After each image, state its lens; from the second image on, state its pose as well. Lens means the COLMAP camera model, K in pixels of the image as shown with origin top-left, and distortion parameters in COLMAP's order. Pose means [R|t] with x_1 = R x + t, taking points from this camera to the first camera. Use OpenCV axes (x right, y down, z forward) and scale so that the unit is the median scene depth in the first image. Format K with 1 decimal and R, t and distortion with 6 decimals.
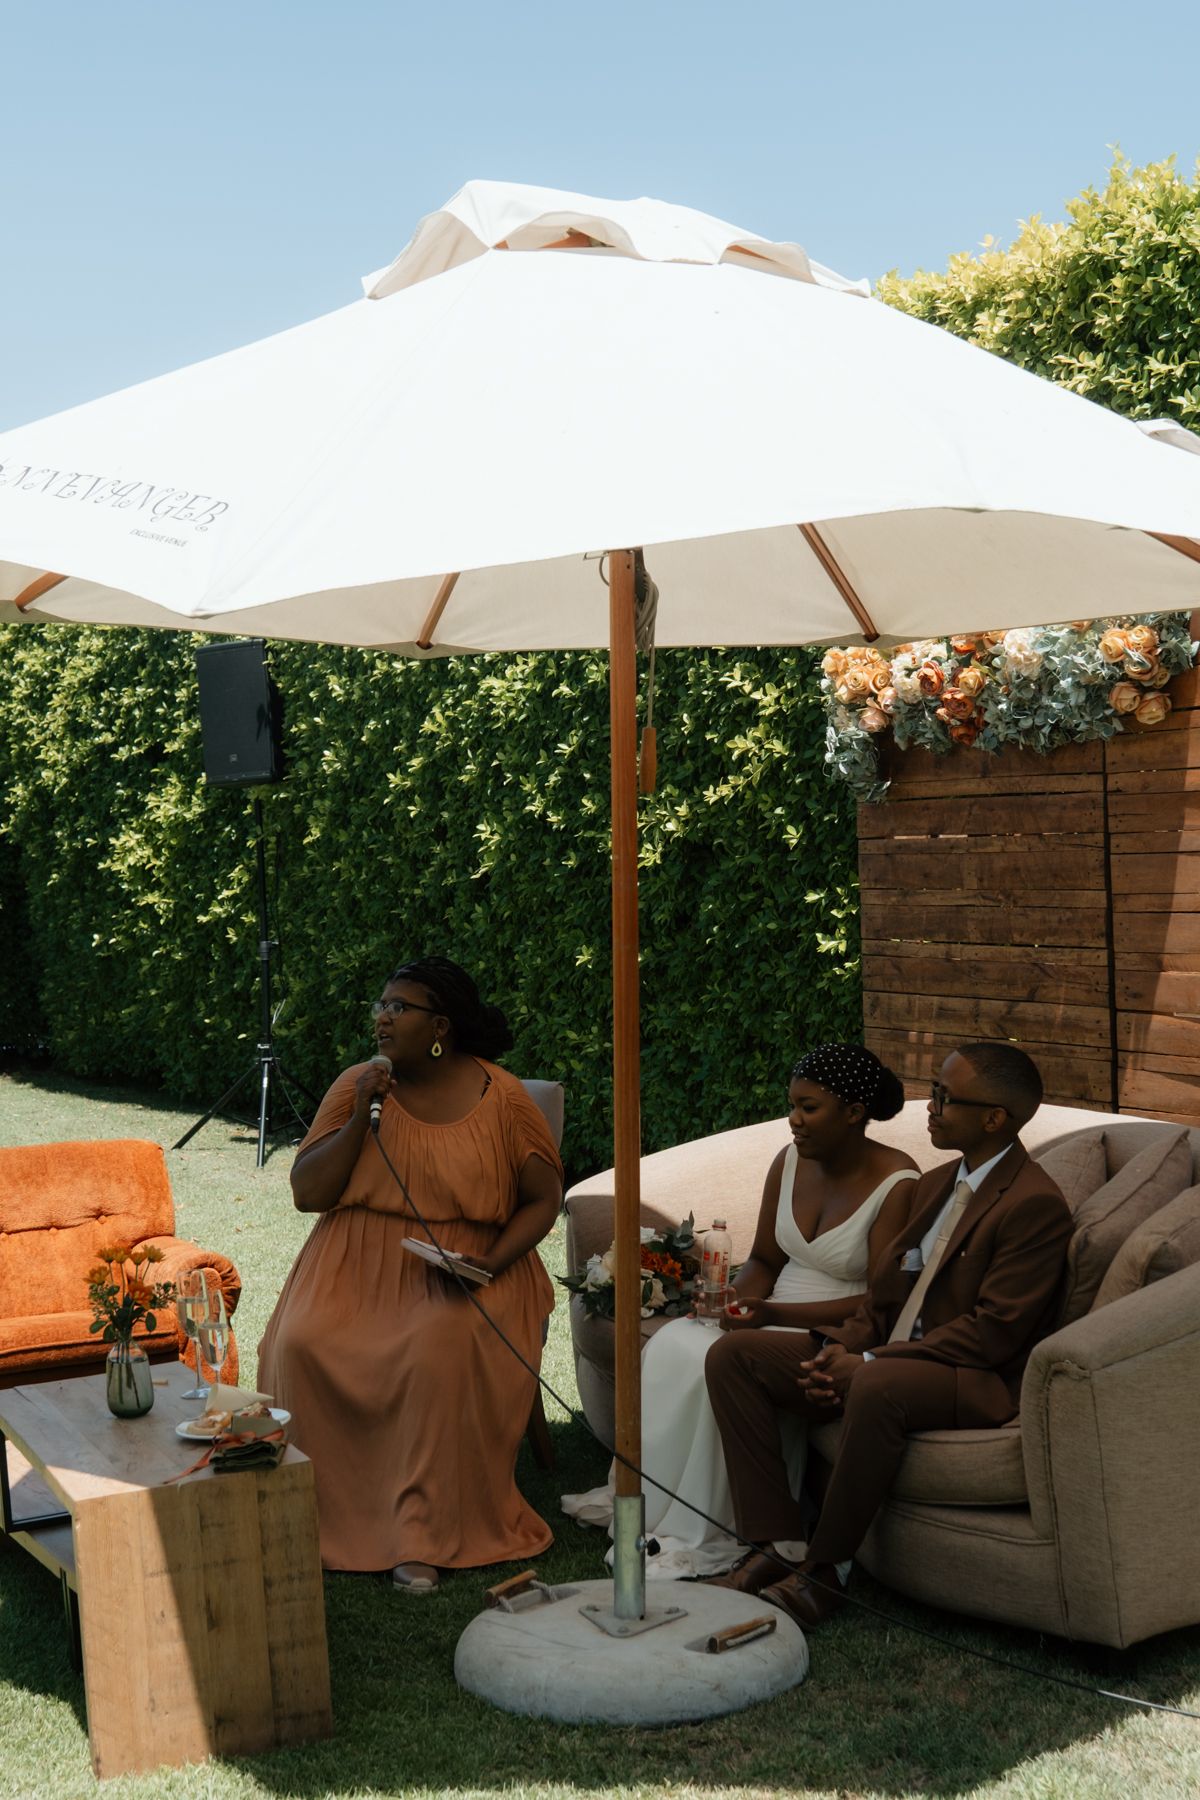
lens RADIAL K [[2233.2, 0, 594.2], [0, 2233.2, 921.9], [0, 0, 1]] dist [0.049622, 0.020137]
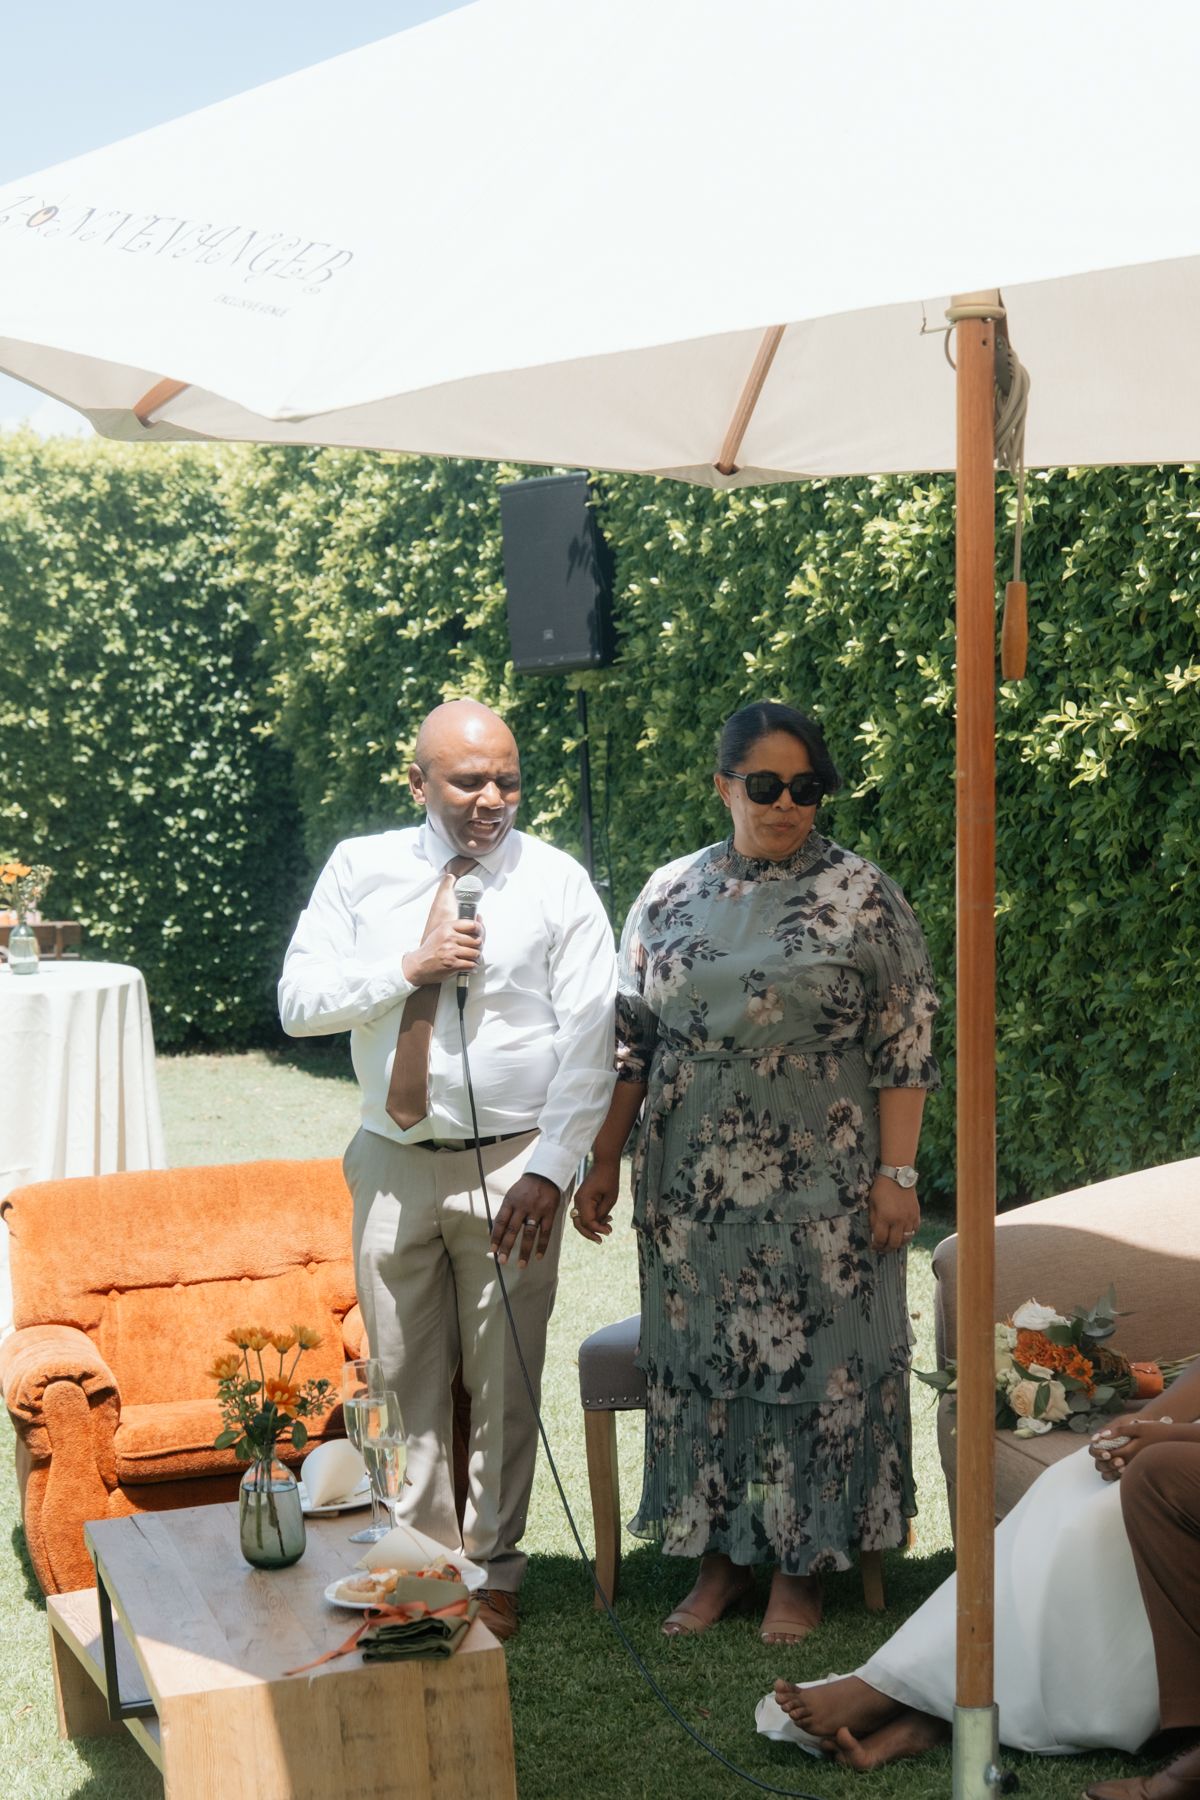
lens RADIAL K [[2947.9, 0, 717.5], [0, 2947.9, 930.0], [0, 0, 1]] dist [0.190529, -0.922514]
pose [[0.992409, 0.005155, -0.122869, 0.021952], [-0.001833, 0.999630, 0.027135, -0.002574], [0.122964, -0.026704, 0.992052, 0.044786]]
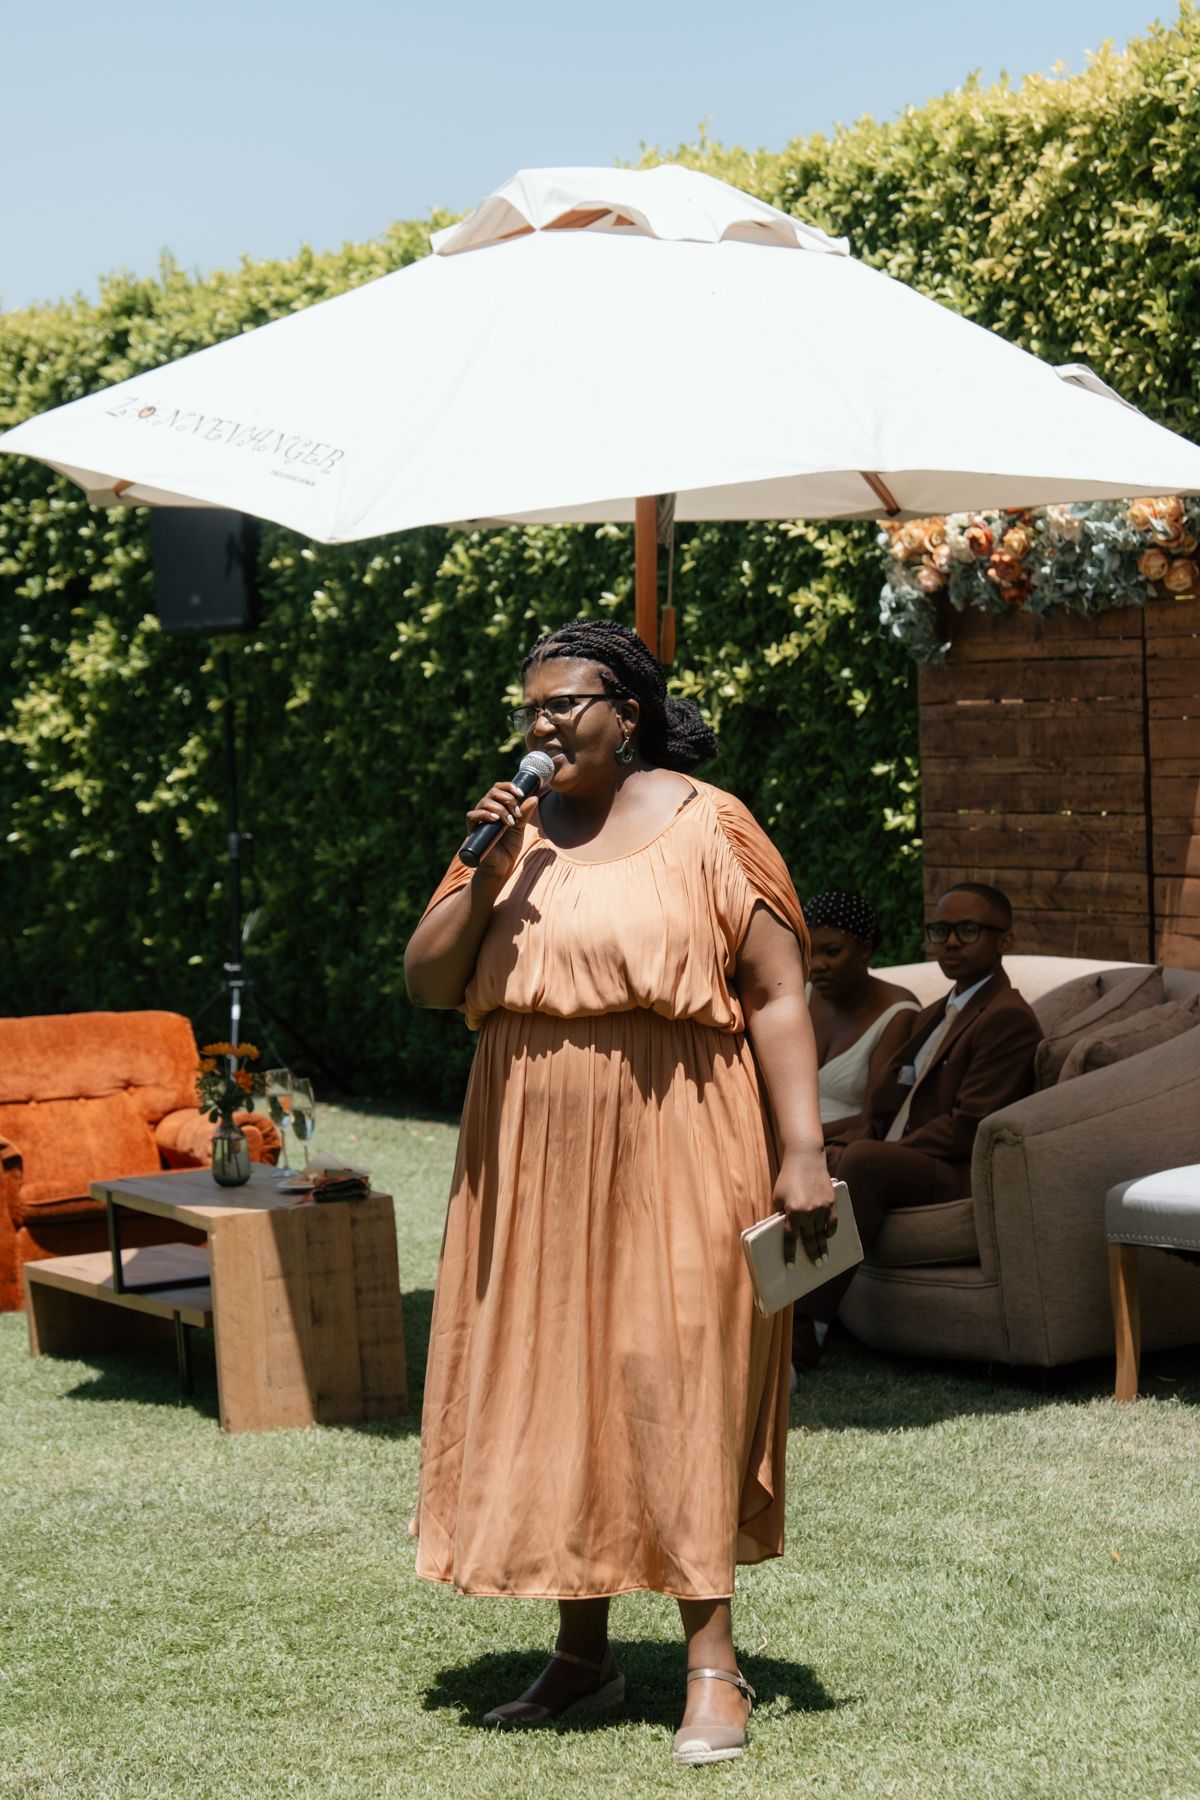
lens RADIAL K [[3798.5, 0, 601.3], [0, 3798.5, 949.4], [0, 0, 1]] dist [0.254026, -0.322510]
pose [[0.999763, 0.004729, -0.021243, 0.015349], [-0.004161, 0.999635, 0.026707, 0.018994], [0.021361, -0.026613, 0.999418, -0.485296]]
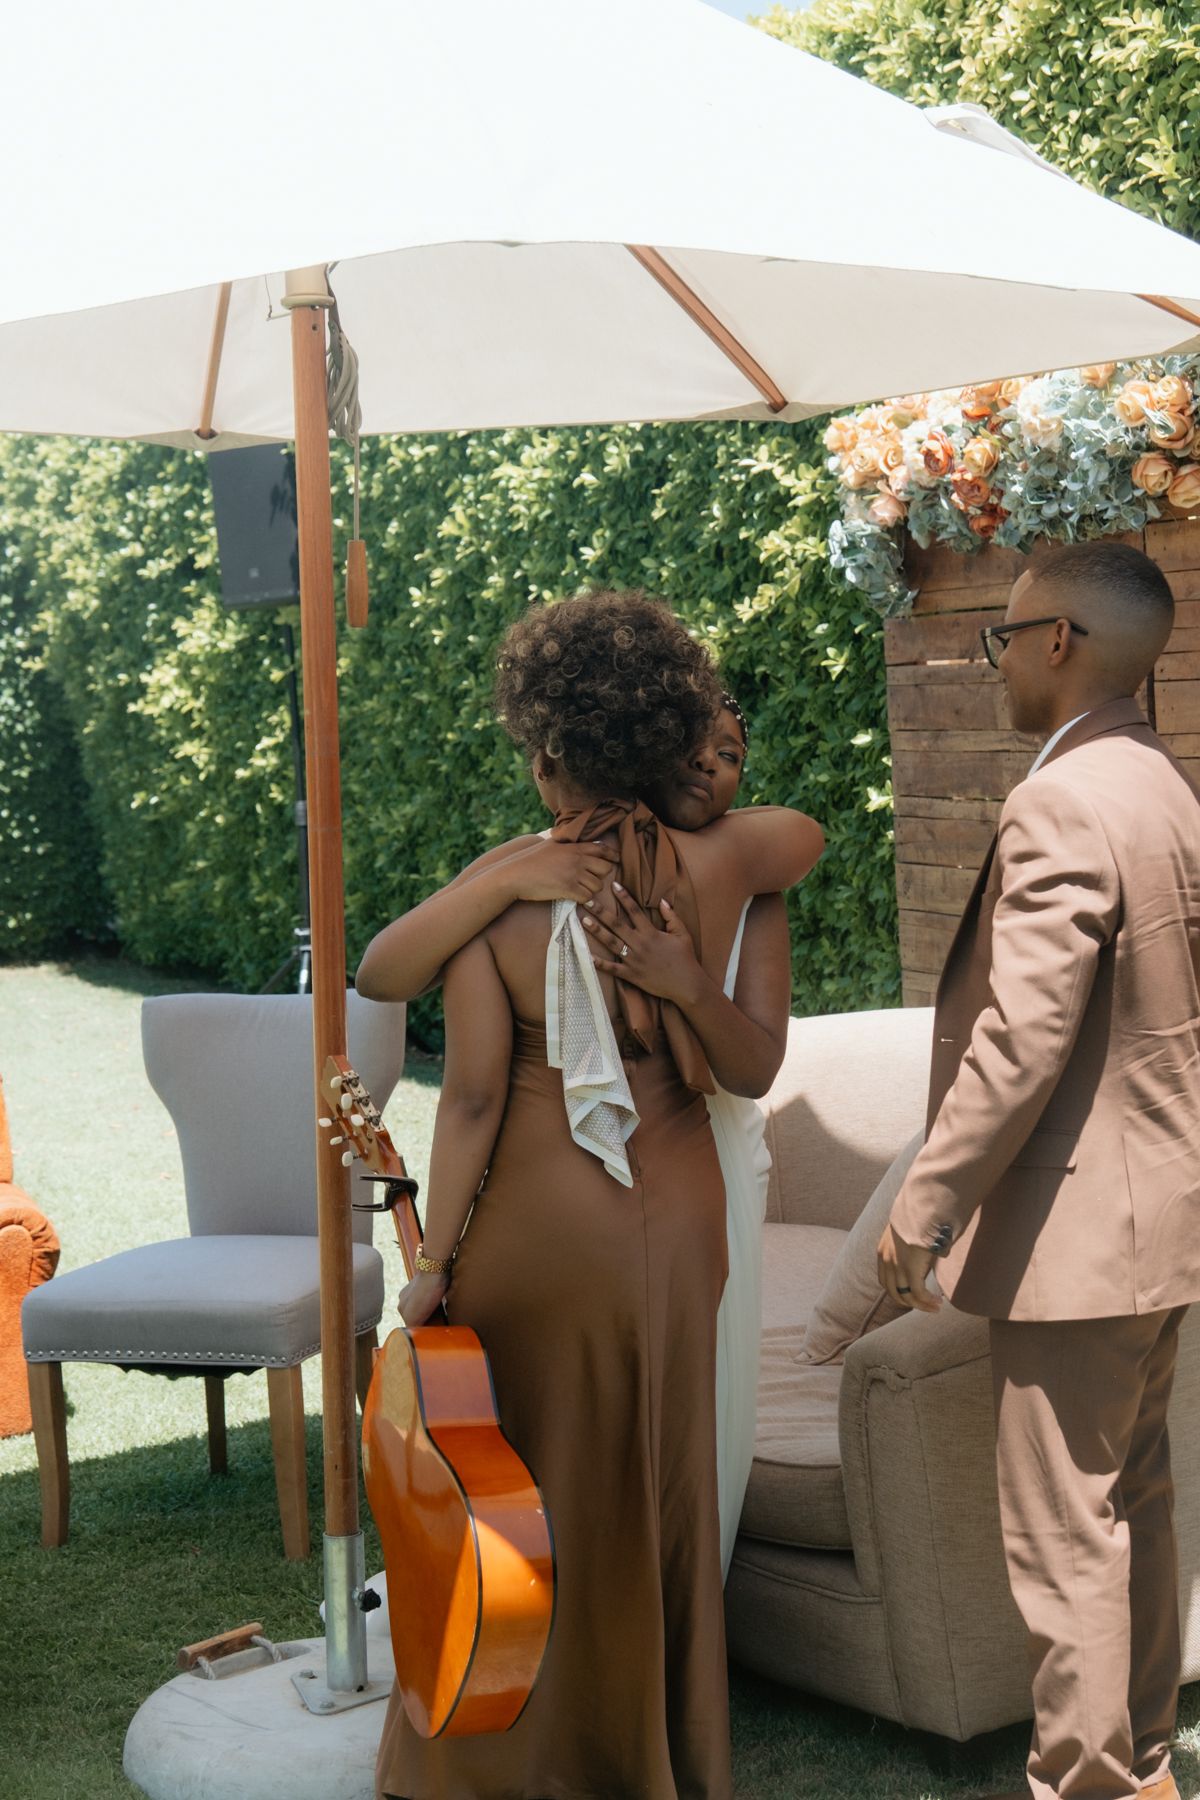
lens RADIAL K [[2773.1, 0, 600.0], [0, 2773.1, 900.0], [0, 0, 1]] dist [0.106906, -0.261210]
pose [[0.993719, -0.013362, -0.111107, 0.100337], [0.018954, 0.998598, 0.049423, -0.004468], [0.110290, -0.051218, 0.992579, 0.028372]]
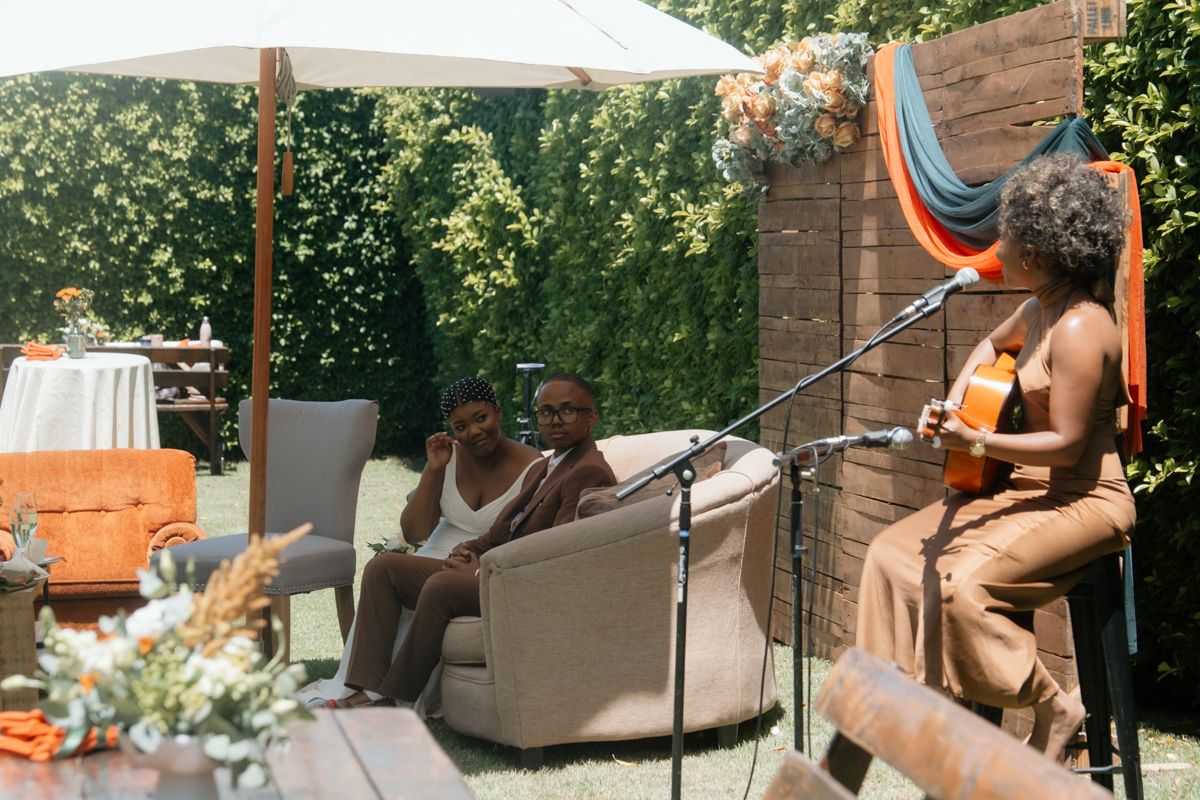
lens RADIAL K [[2880.1, 0, 600.0], [0, 2880.1, 400.0], [0, 0, 1]] dist [0.303373, -0.158540]
pose [[0.959643, 0.039002, -0.278503, 0.377743], [-0.032504, 0.999082, 0.027913, 0.009998], [0.279336, -0.017734, 0.960030, -0.413632]]
